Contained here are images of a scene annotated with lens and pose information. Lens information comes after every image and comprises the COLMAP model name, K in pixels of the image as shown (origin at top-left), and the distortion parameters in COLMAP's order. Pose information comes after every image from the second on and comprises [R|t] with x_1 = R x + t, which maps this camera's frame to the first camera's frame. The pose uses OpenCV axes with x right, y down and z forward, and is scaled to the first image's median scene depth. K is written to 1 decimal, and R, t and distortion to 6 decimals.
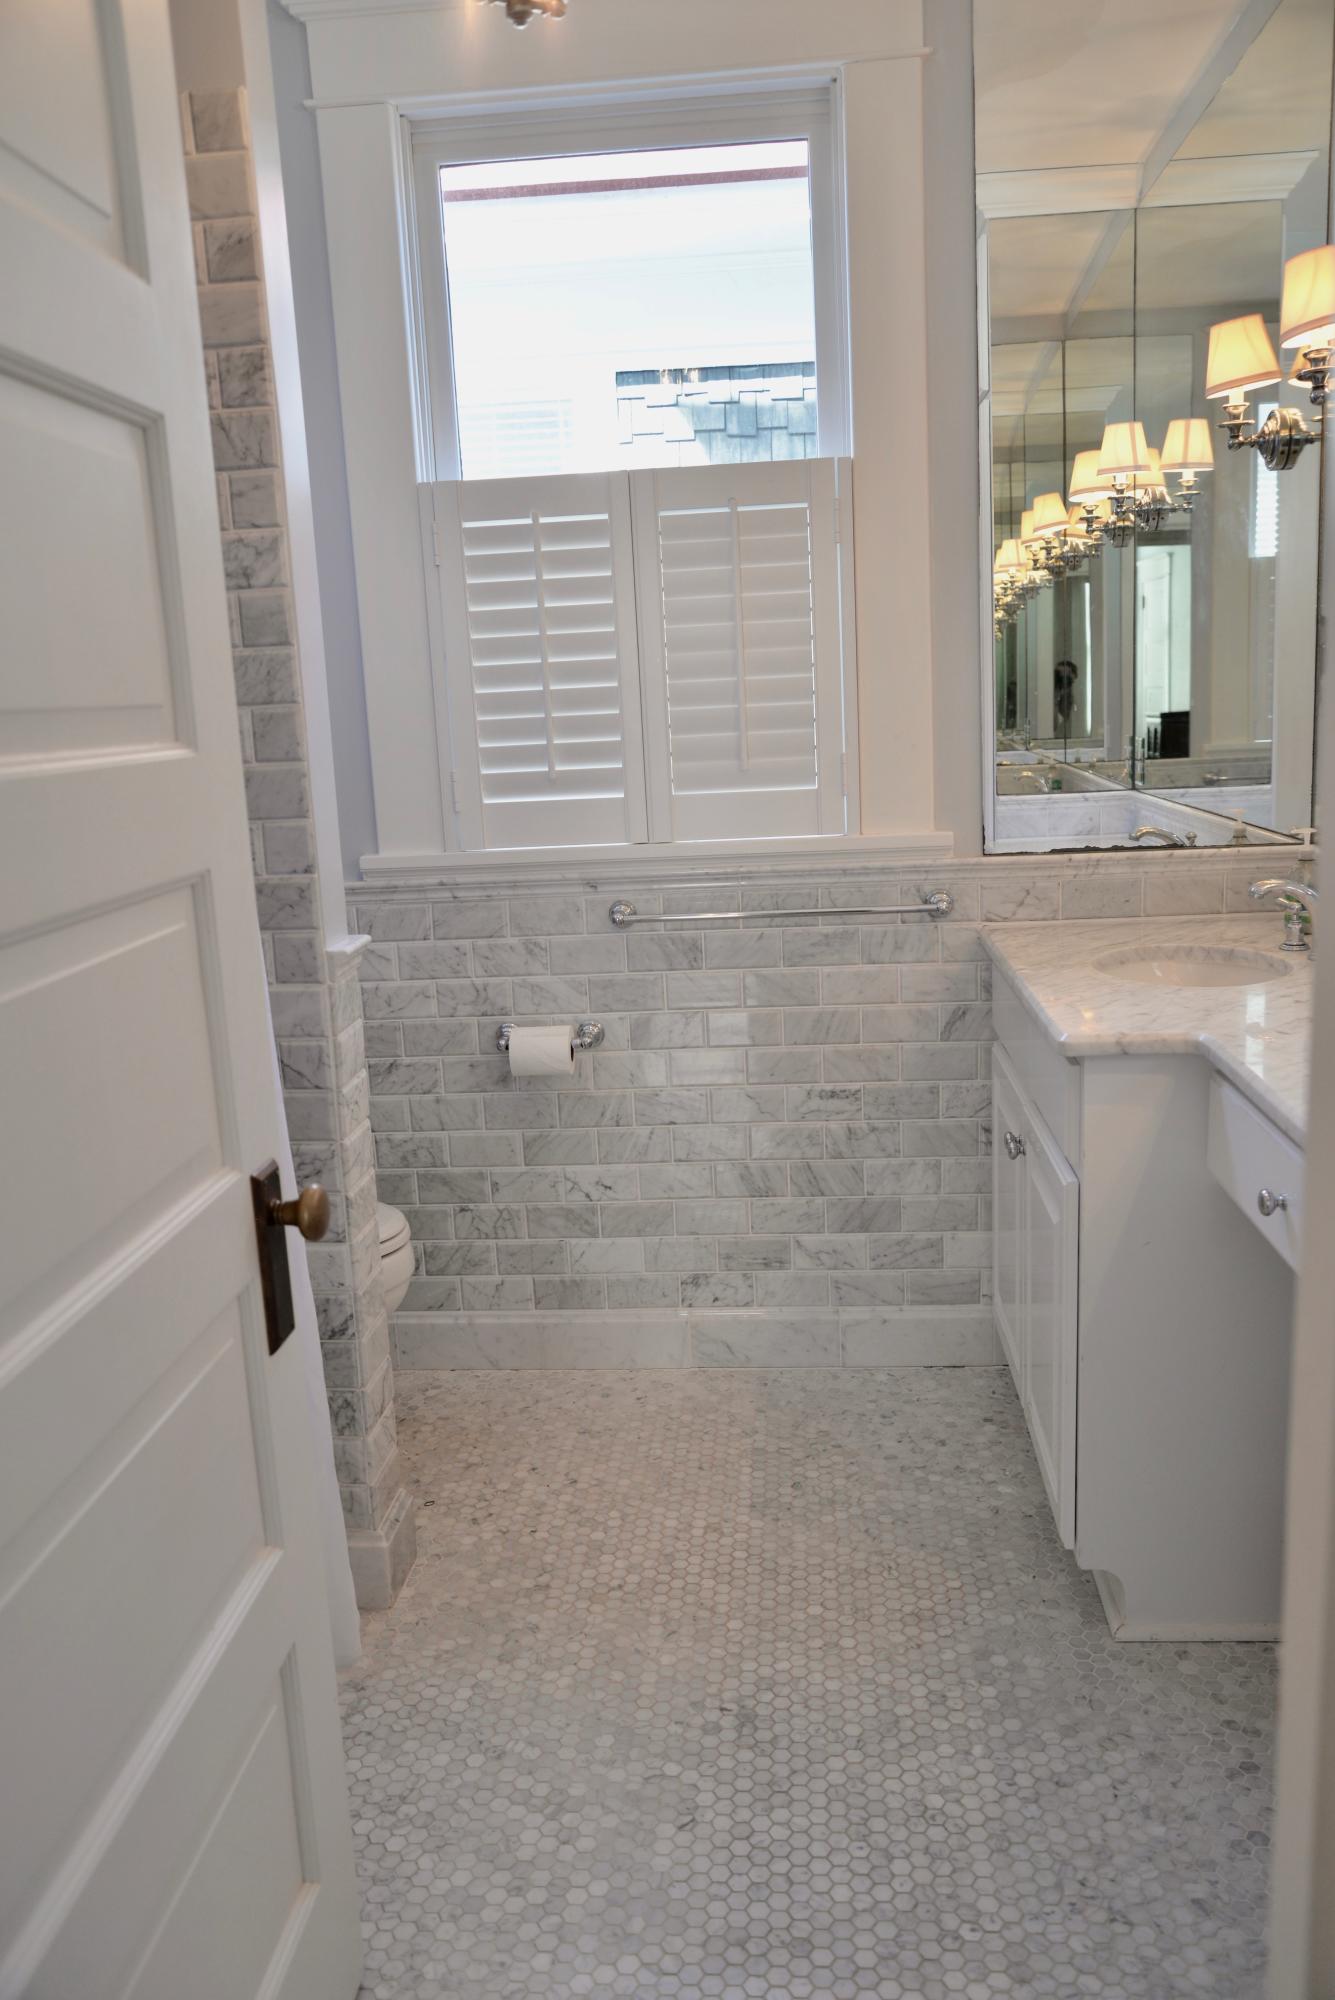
lens RADIAL K [[1535.8, 0, 667.9], [0, 1535.8, 1002.6], [0, 0, 1]] dist [-0.023696, 0.020419]
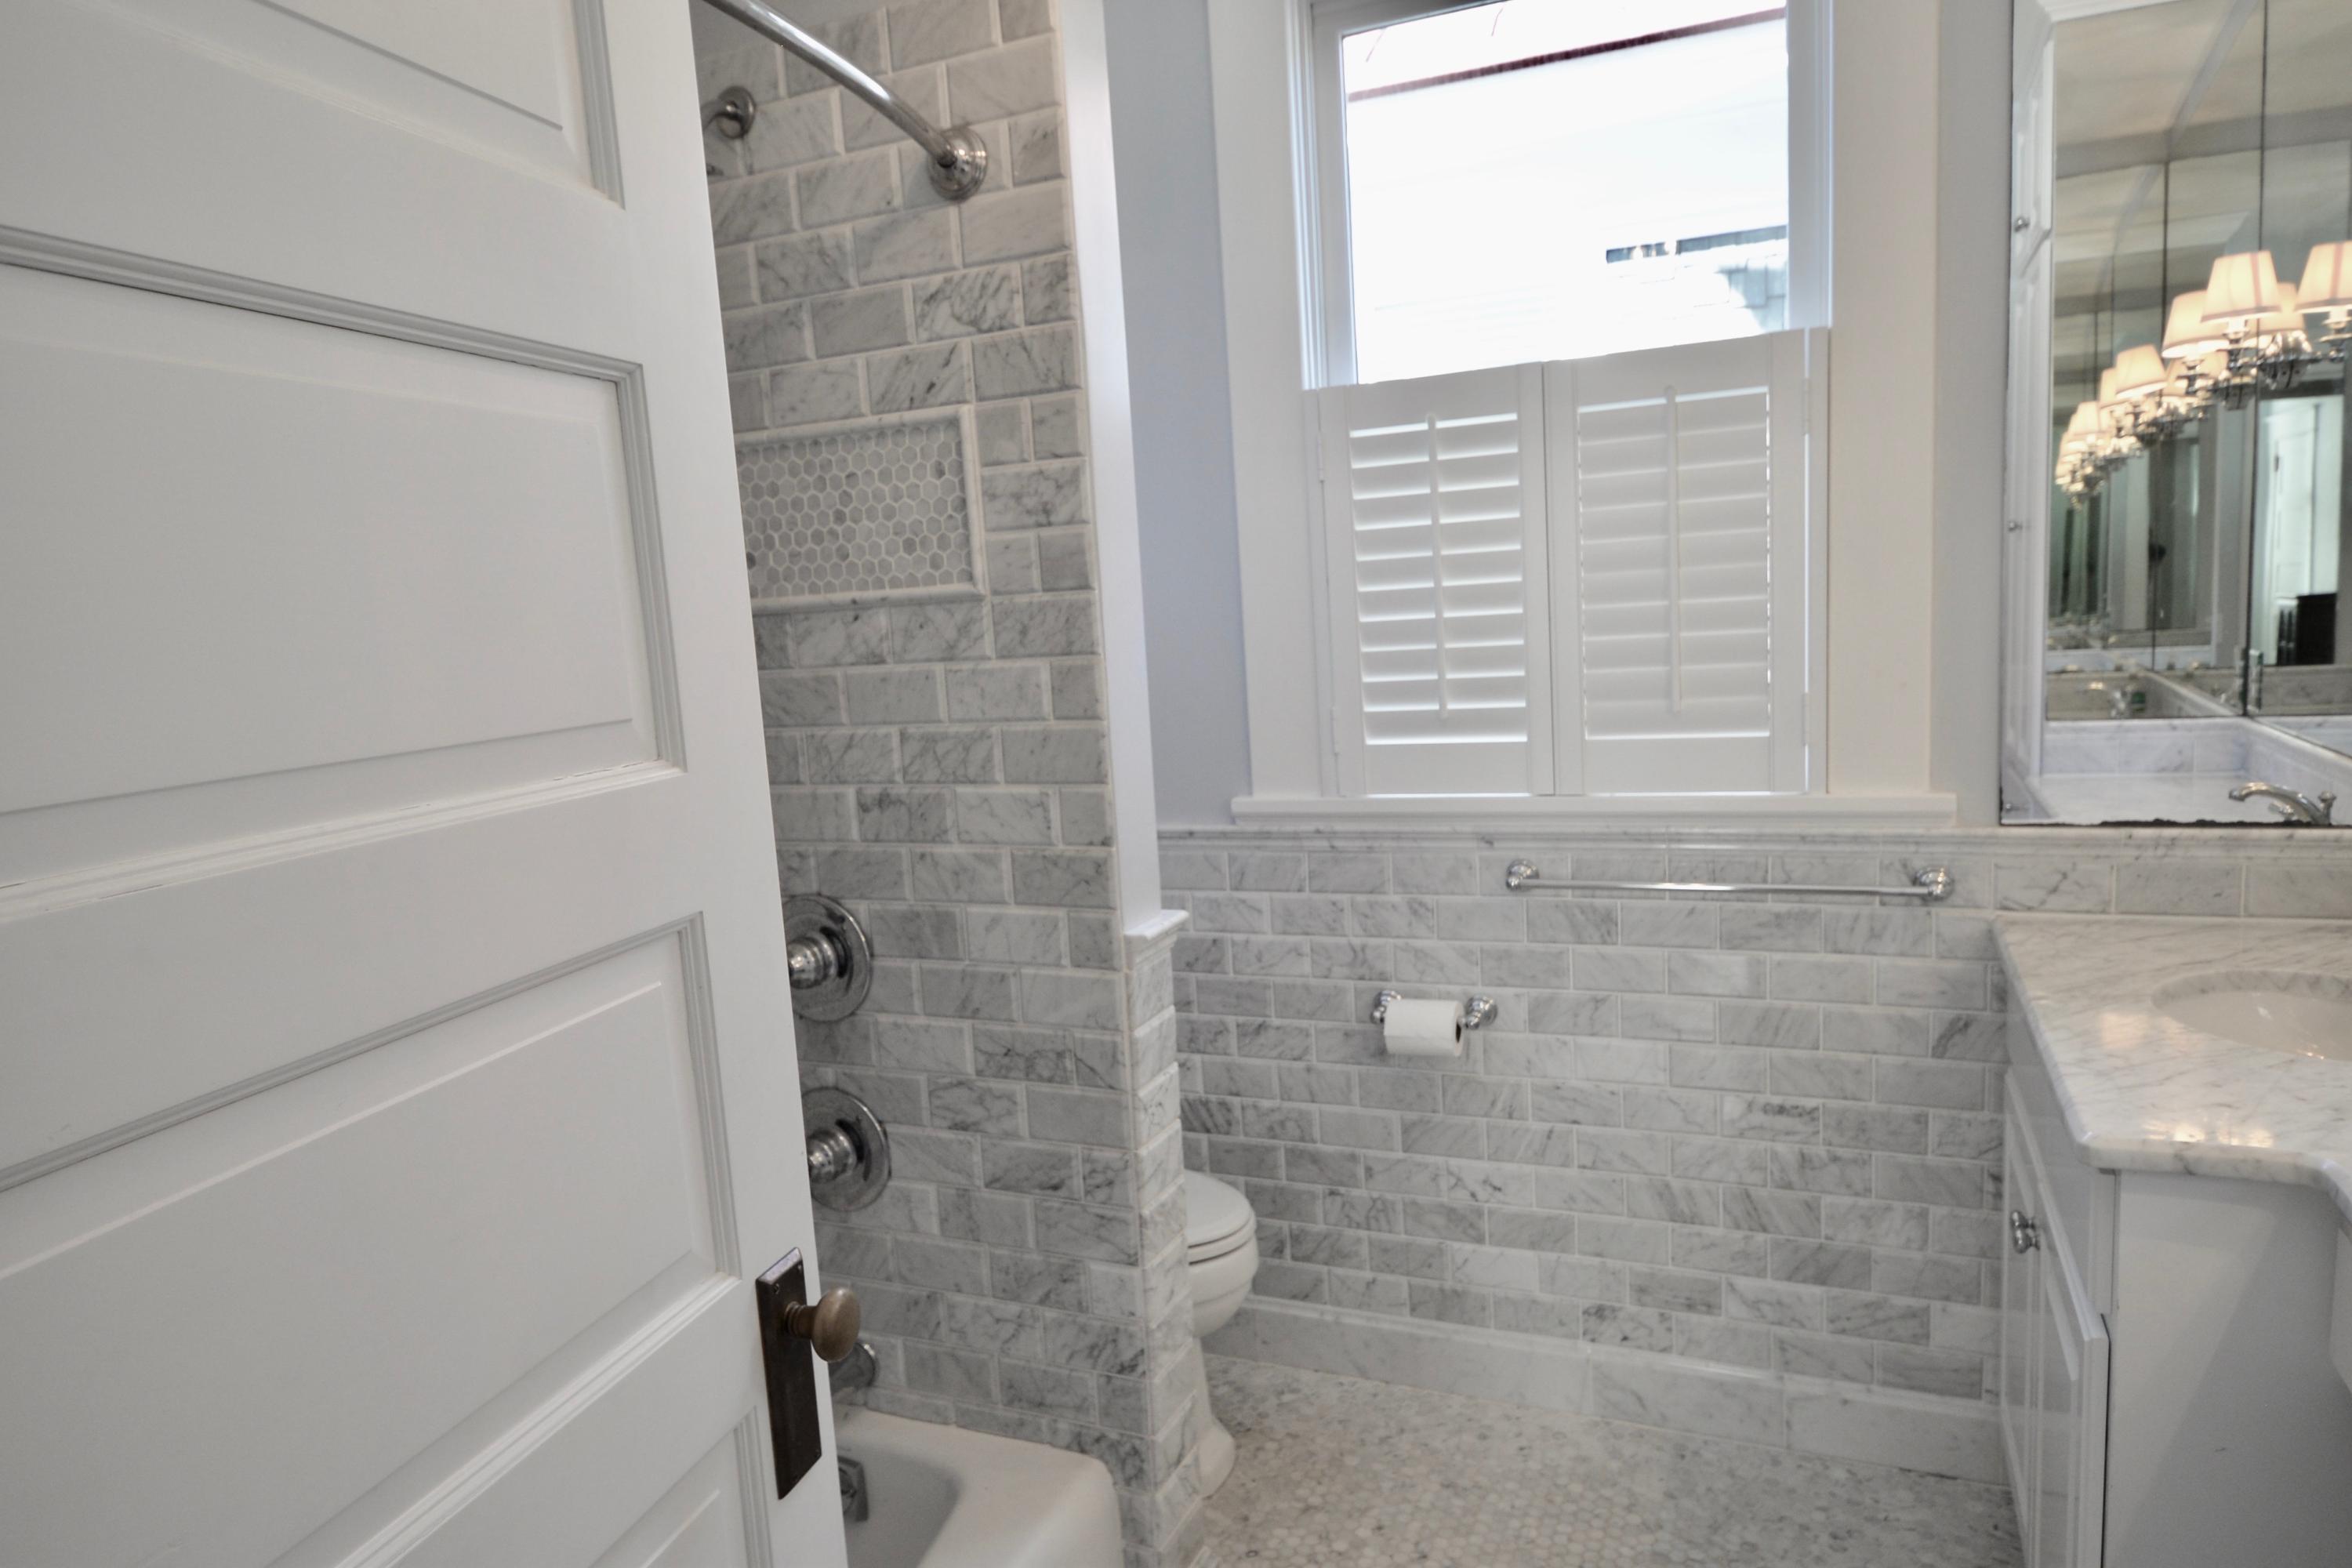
lens RADIAL K [[1491.1, 0, 1170.0], [0, 1491.1, 822.8], [0, 0, 1]] dist [0.027533, -0.026054]
pose [[0.944804, 0.036539, -0.325592, 0.055710], [-0.048629, 0.998394, -0.029068, -0.053675], [0.324007, 0.043296, 0.945063, 0.147923]]
